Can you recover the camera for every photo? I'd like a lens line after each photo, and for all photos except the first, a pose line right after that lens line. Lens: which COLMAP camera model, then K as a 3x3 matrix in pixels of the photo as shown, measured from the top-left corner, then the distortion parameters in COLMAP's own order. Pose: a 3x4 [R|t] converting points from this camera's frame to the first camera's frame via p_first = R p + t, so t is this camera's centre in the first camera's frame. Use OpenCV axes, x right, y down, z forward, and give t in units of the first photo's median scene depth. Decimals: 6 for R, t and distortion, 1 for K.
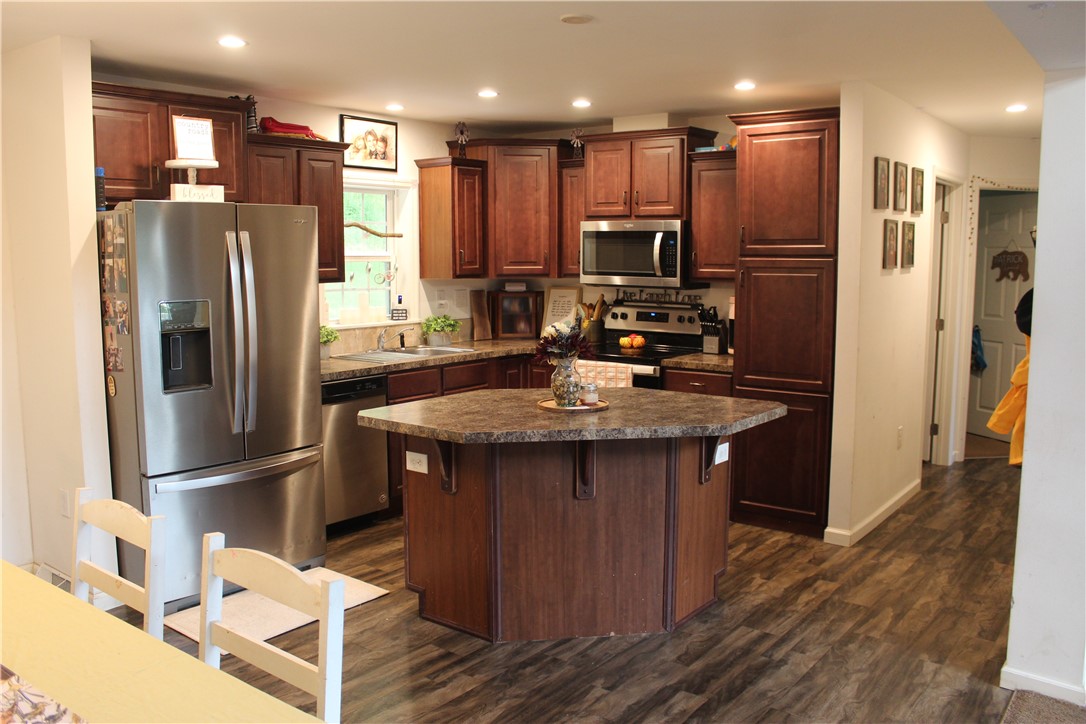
lens RADIAL K [[895.5, 0, 543.0], [0, 895.5, 362.0], [0, 0, 1]] dist [-0.169030, 0.146137]
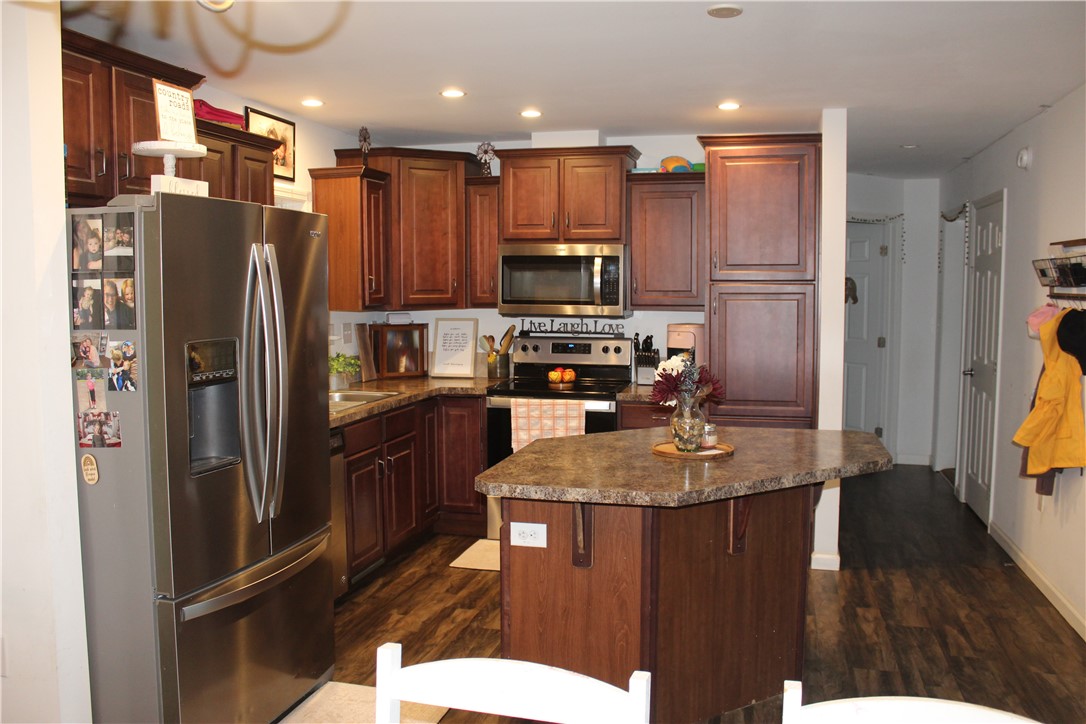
lens RADIAL K [[895.5, 0, 543.0], [0, 895.5, 362.0], [0, 0, 1]] dist [-0.169030, 0.146137]
pose [[0.921000, -0.033008, 0.388162, -0.358408], [0.047128, 0.998526, -0.026911, -0.017019], [-0.386702, 0.043079, 0.921198, 0.206304]]
